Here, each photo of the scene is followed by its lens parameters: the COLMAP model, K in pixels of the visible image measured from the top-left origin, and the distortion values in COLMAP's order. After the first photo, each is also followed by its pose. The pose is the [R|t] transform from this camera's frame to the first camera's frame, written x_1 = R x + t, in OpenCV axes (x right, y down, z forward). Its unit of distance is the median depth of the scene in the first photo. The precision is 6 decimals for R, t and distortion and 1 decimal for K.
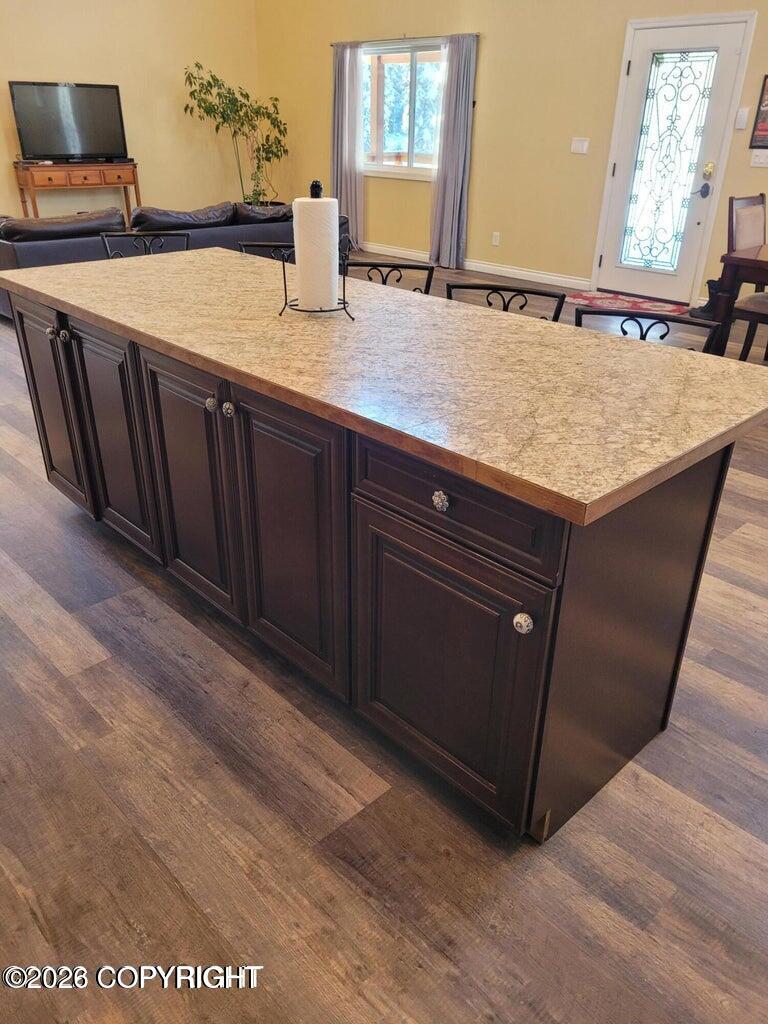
lens RADIAL K [[759.8, 0, 375.6], [0, 759.8, 511.7], [0, 0, 1]] dist [0.065303, -0.045865]
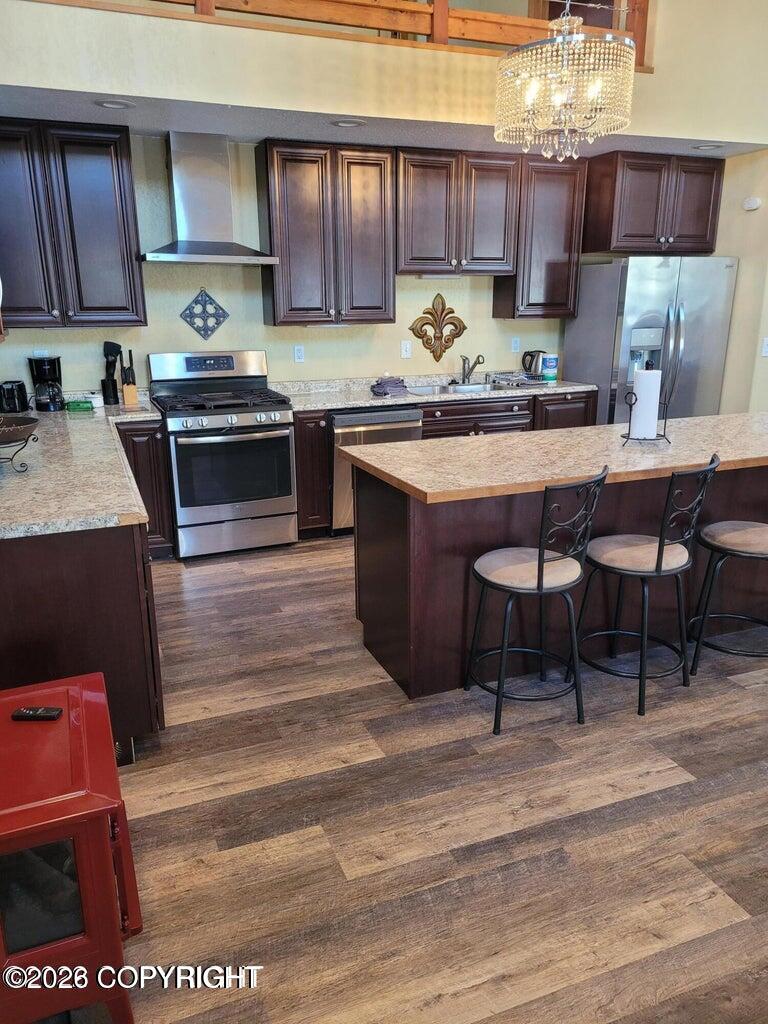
lens RADIAL K [[759.8, 0, 375.6], [0, 759.8, 511.7], [0, 0, 1]] dist [0.065303, -0.045865]
pose [[-0.369625, 0.249421, -0.895079, 1.915231], [-0.419256, 0.814896, 0.400210, -0.681029], [0.829217, 0.523195, -0.196635, 1.220435]]
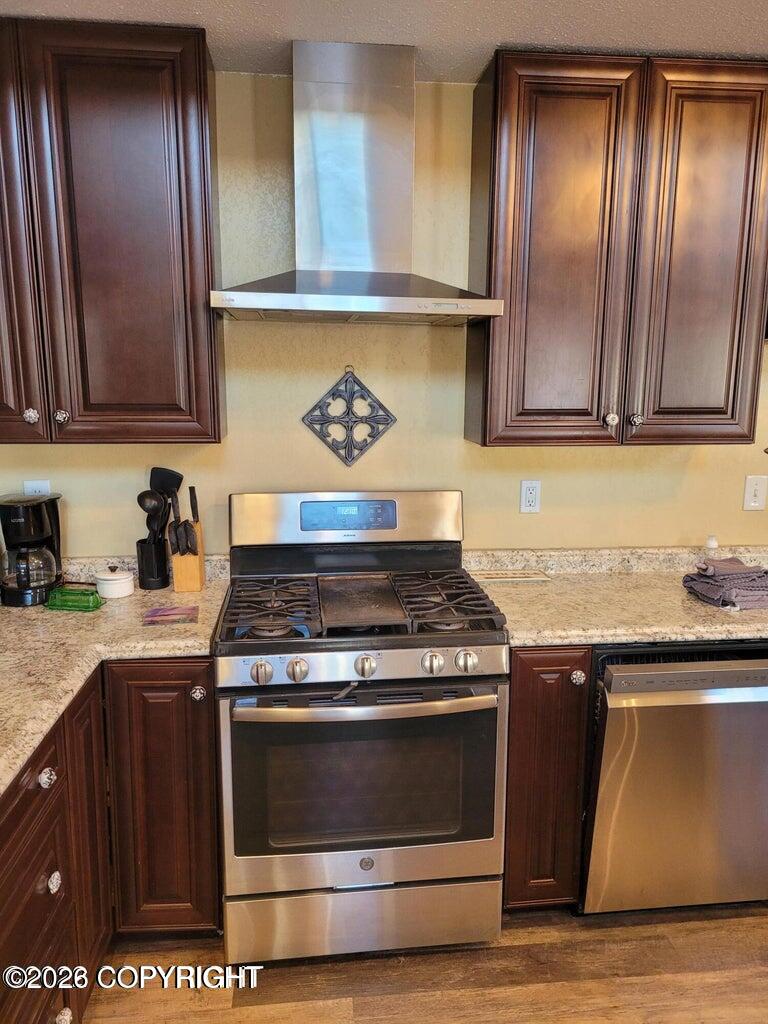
lens RADIAL K [[759.8, 0, 375.6], [0, 759.8, 511.7], [0, 0, 1]] dist [0.065303, -0.045865]
pose [[-0.614562, 0.127568, -0.778486, 0.560053], [-0.368919, 0.825801, 0.426558, -0.366103], [0.697289, 0.549345, -0.460443, 0.558317]]
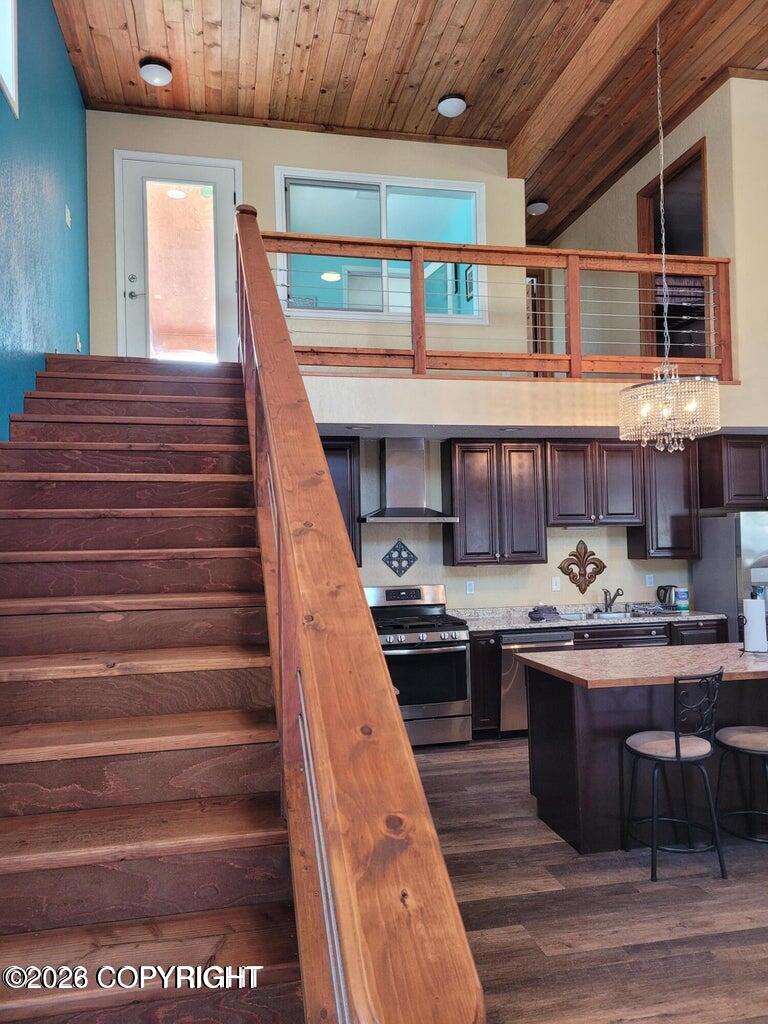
lens RADIAL K [[759.8, 0, 375.6], [0, 759.8, 511.7], [0, 0, 1]] dist [0.065303, -0.045865]
pose [[-0.523265, -0.023903, -0.851835, 2.668714], [-0.373166, 0.905097, 0.203831, -0.799674], [0.766121, 0.424533, -0.482525, 1.367346]]
